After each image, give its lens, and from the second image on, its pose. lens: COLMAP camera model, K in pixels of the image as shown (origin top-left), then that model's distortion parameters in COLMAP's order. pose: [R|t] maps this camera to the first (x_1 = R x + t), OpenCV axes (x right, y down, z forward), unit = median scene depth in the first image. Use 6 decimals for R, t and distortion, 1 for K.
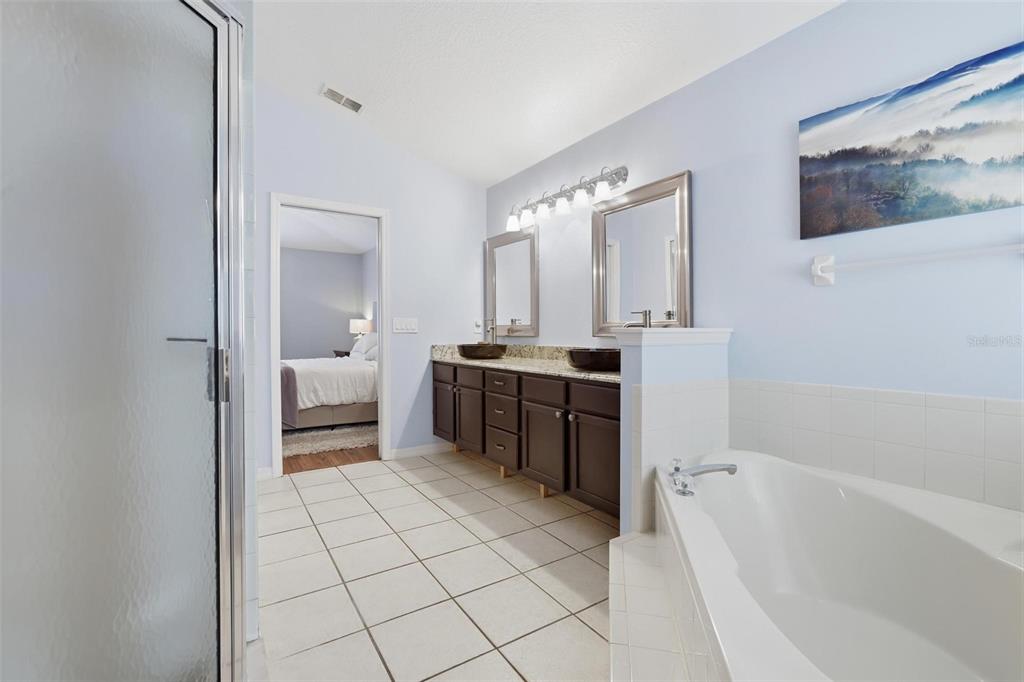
lens RADIAL K [[455.2, 0, 511.8], [0, 455.2, 336.3], [0, 0, 1]] dist [-0.007958, 0.001236]
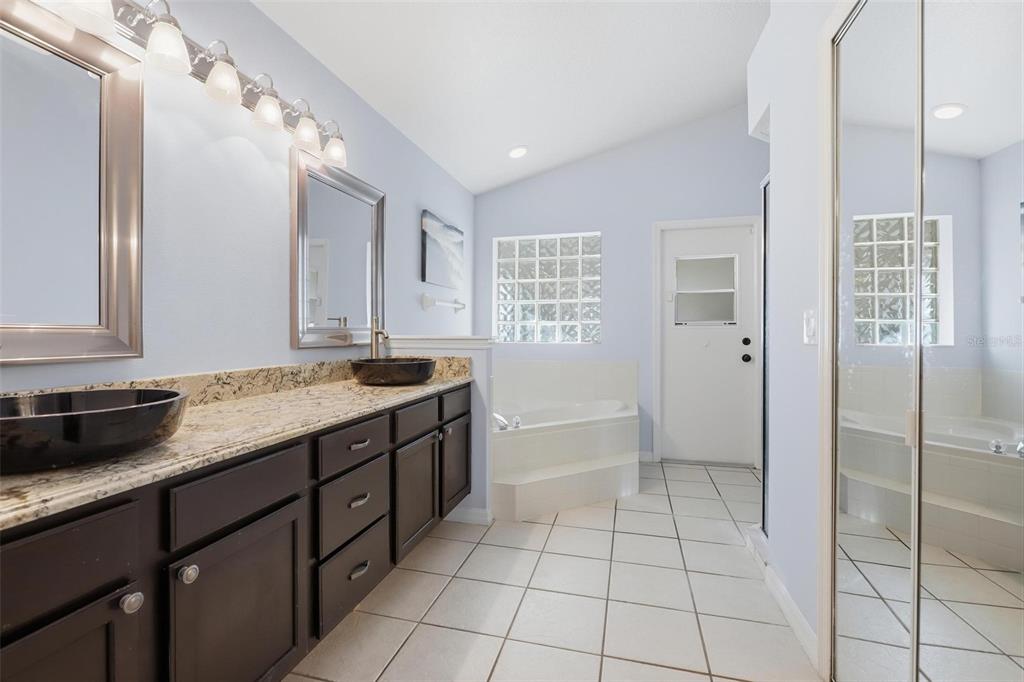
lens RADIAL K [[455.2, 0, 514.0], [0, 455.2, 337.9], [0, 0, 1]] dist [-0.007958, 0.001236]
pose [[-0.668913, -0.005048, 0.743324, -0.563170], [0.004889, 0.999925, 0.011190, -0.023062], [-0.743325, 0.011120, -0.668838, 1.313242]]
